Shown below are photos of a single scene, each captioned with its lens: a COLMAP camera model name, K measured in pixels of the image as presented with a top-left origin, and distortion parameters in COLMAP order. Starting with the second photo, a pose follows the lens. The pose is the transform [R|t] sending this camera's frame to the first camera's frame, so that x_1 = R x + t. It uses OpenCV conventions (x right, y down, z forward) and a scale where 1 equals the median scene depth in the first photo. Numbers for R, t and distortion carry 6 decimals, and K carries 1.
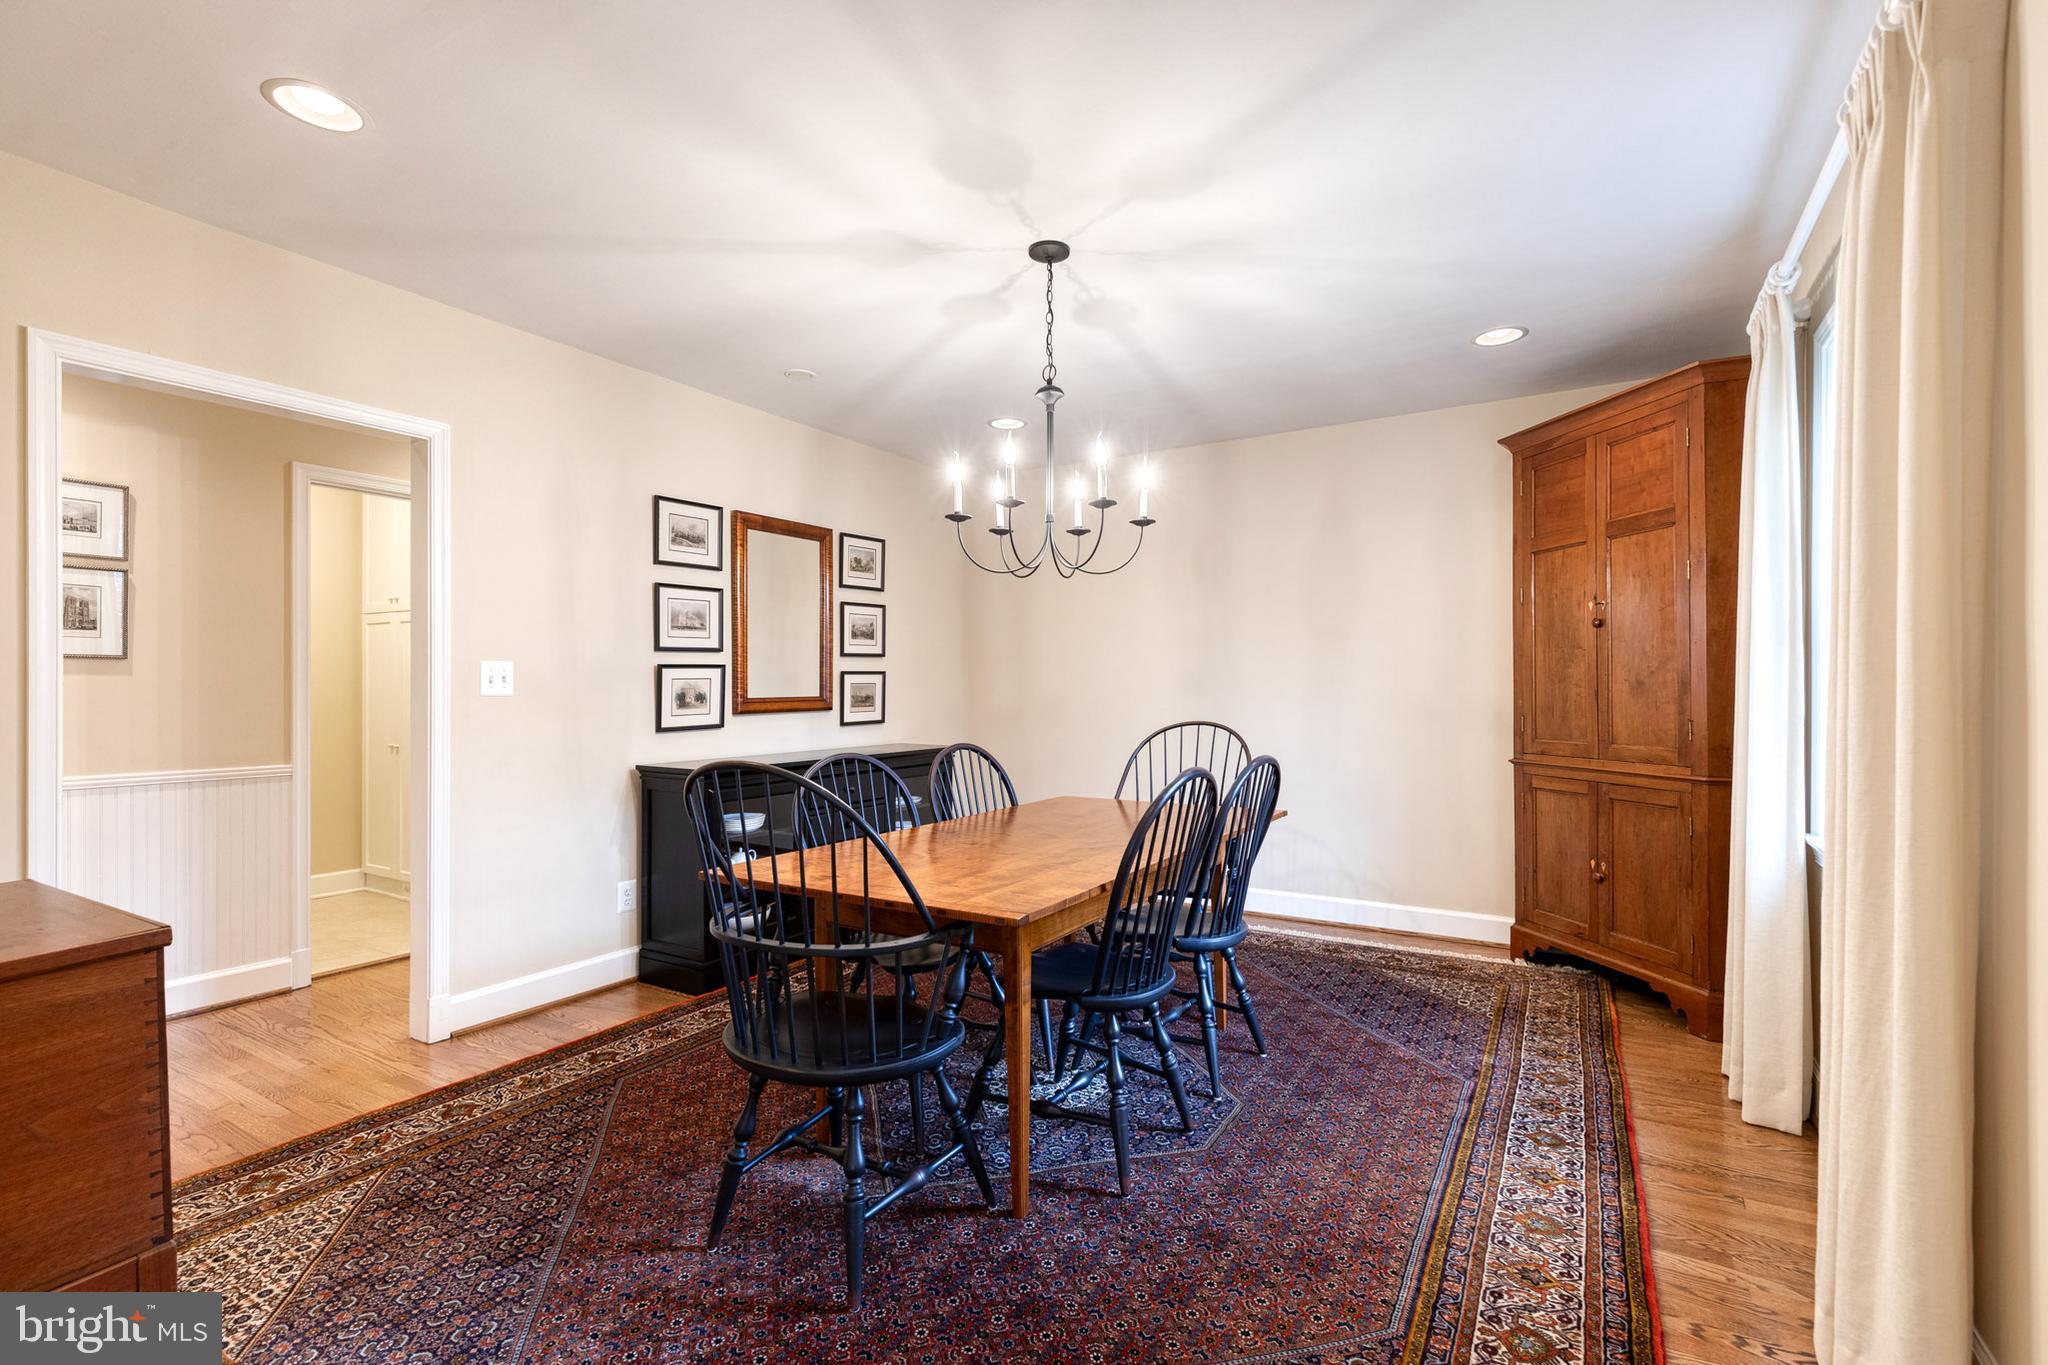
lens RADIAL K [[922.4, 0, 1056.2], [0, 922.4, 689.9], [0, 0, 1]] dist [0.010050, -0.000145]
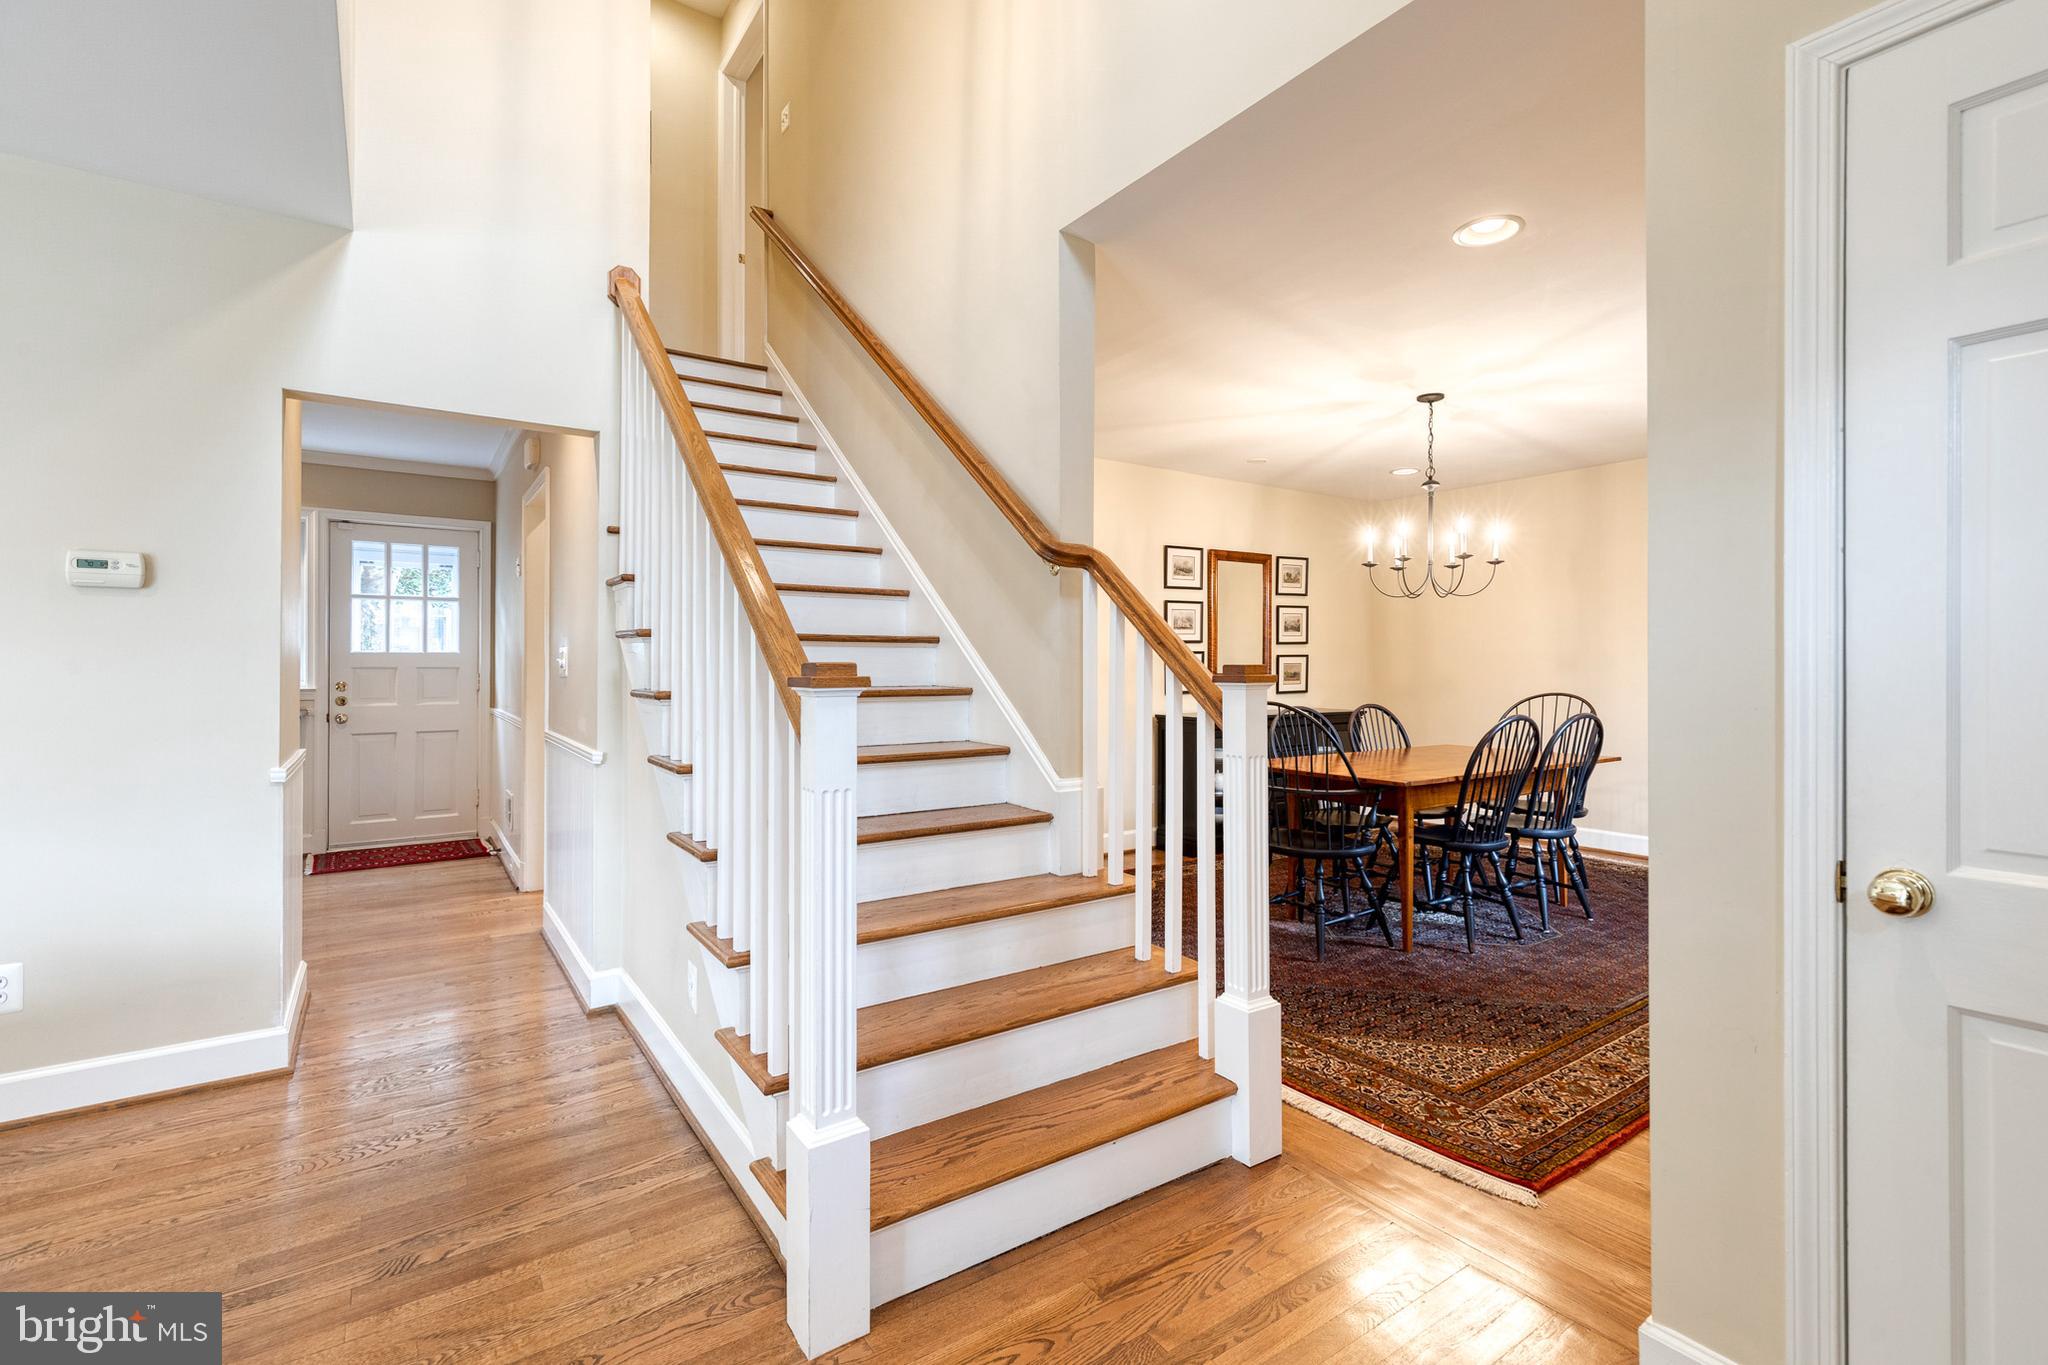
lens RADIAL K [[928.5, 0, 1035.3], [0, 928.5, 662.9], [0, 0, 1]] dist [0.013012, -0.000057]
pose [[0.905656, 0.001568, -0.424011, 0.045570], [-0.003824, 0.999983, -0.004471, -0.000563], [0.423997, 0.005670, 0.905646, -0.601179]]
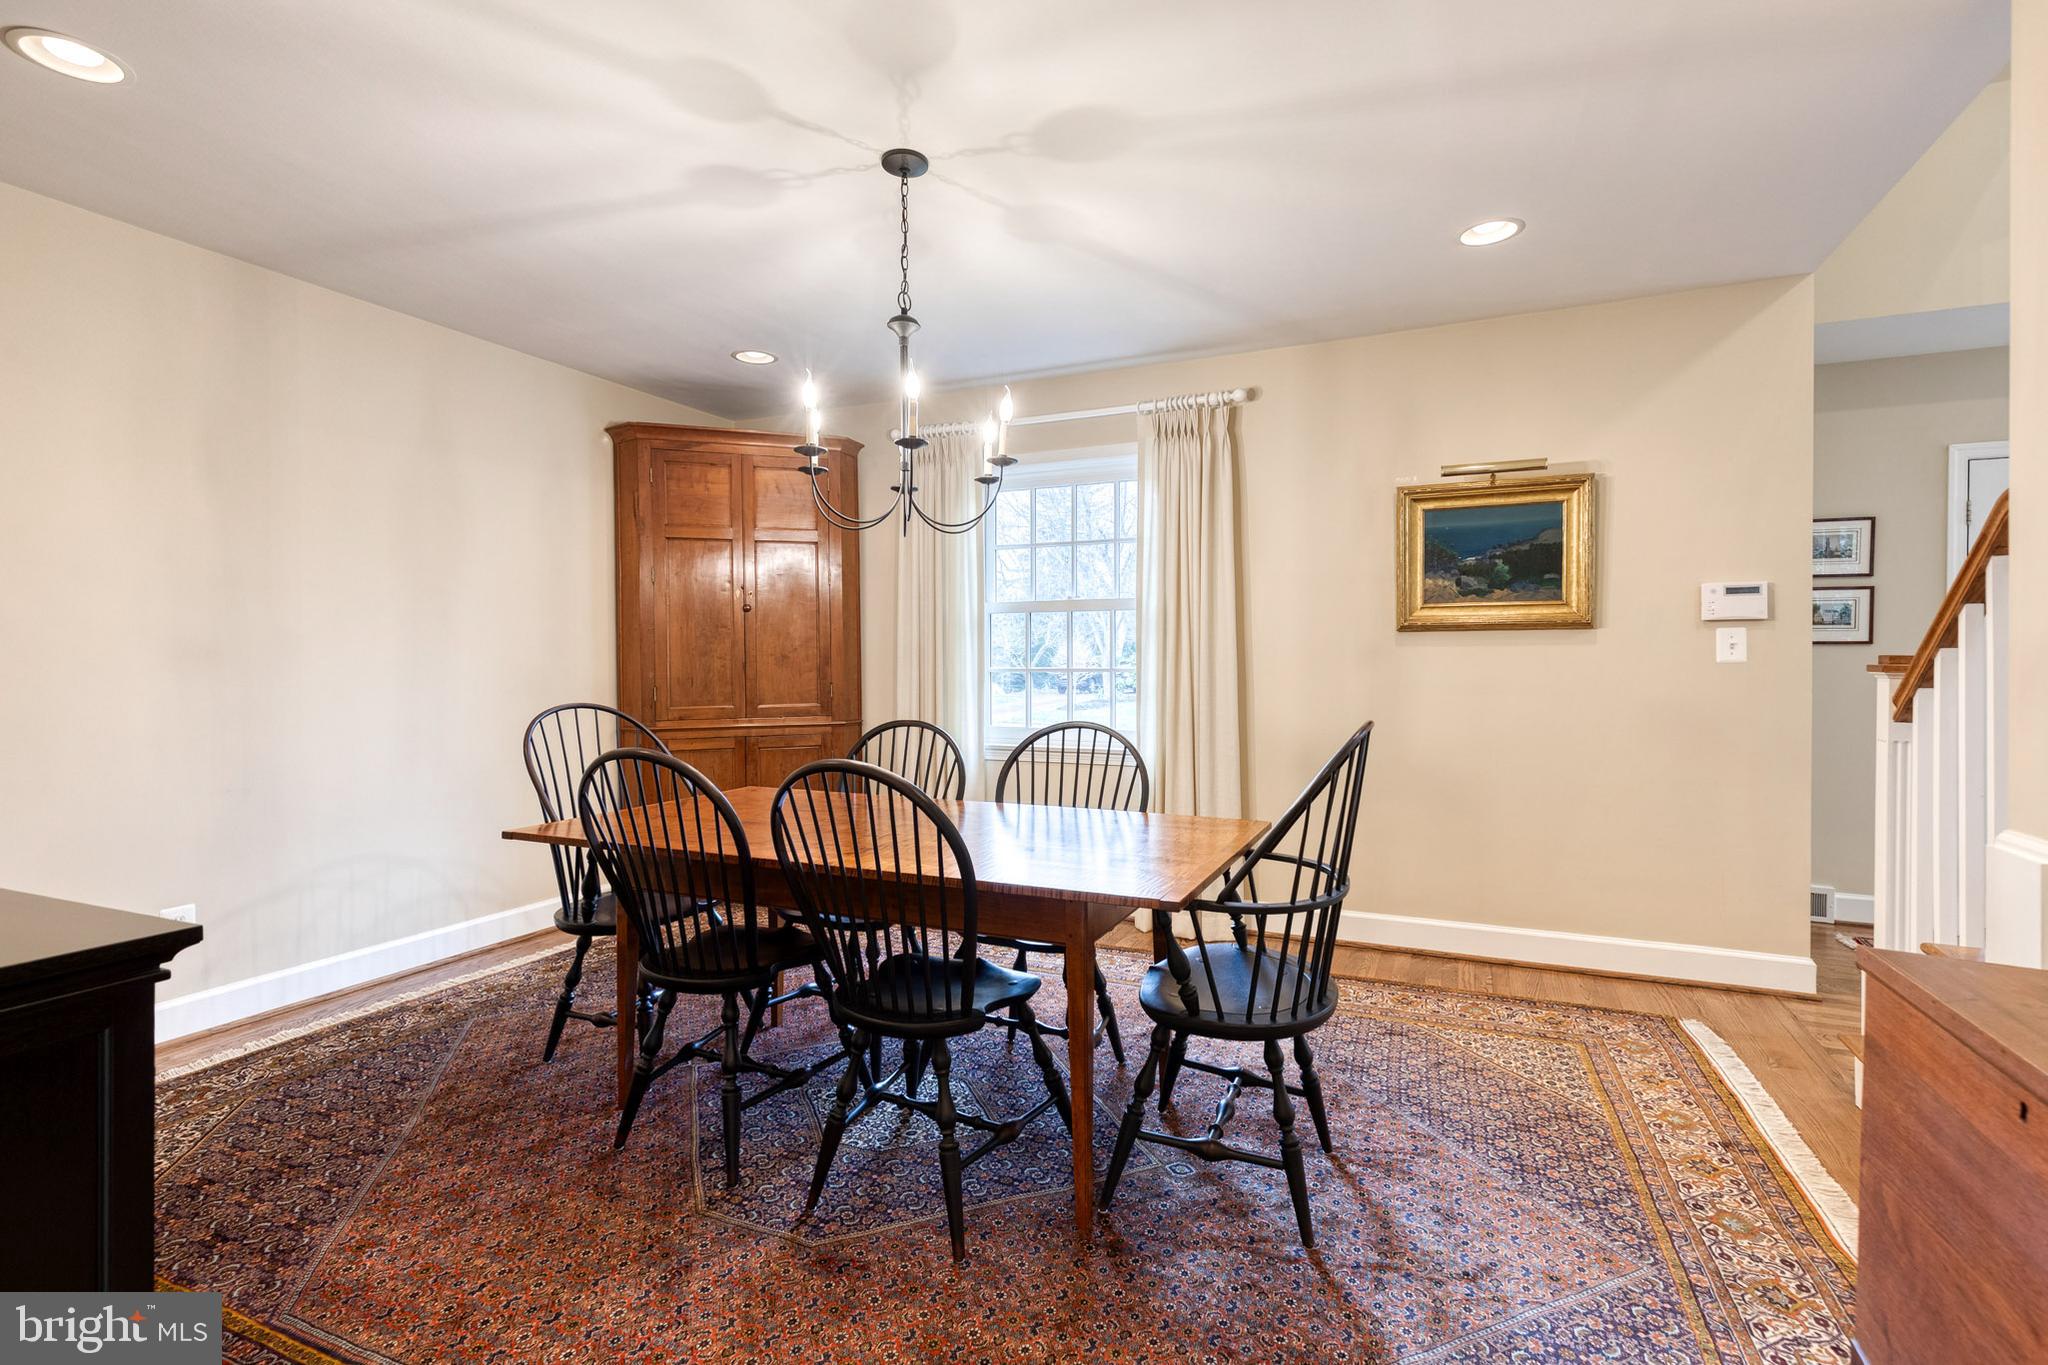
lens RADIAL K [[924.7, 0, 1037.1], [0, 924.7, 671.6], [0, 0, 1]] dist [0.005414, -0.000260]
pose [[-0.114496, -0.012749, 0.993342, -0.707769], [0.001129, 0.999915, 0.012964, -0.003311], [-0.993423, 0.002606, -0.114472, 0.770253]]
